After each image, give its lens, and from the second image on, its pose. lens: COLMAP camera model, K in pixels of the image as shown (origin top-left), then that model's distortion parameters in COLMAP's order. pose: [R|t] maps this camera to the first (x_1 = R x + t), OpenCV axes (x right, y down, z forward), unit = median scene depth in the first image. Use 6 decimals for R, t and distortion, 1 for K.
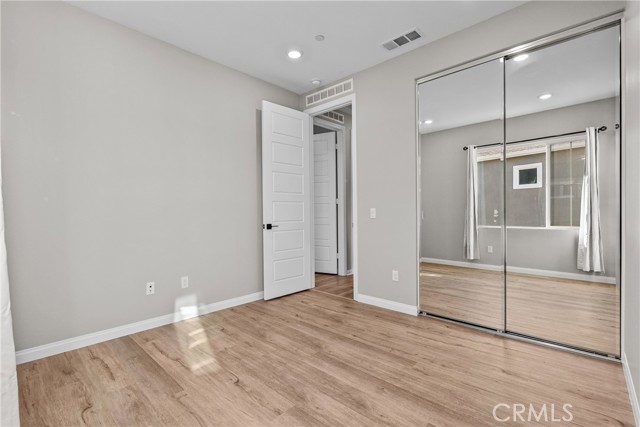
lens RADIAL K [[291.7, 0, 319.2], [0, 291.7, 213.2], [0, 0, 1]] dist [0.017645, 0.000251]
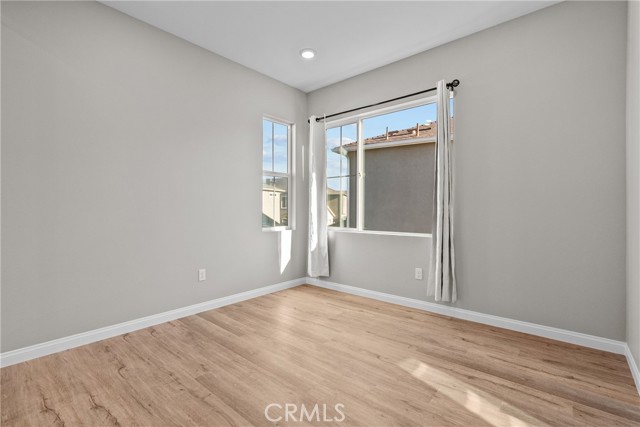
lens RADIAL K [[291.7, 0, 316.0], [0, 291.7, 212.1], [0, 0, 1]] dist [0.017645, 0.000251]
pose [[-0.999616, 0.009082, -0.026192, -0.013615], [0.008617, 0.999804, 0.017834, -0.005372], [0.026349, 0.017601, -0.999498, 1.952370]]
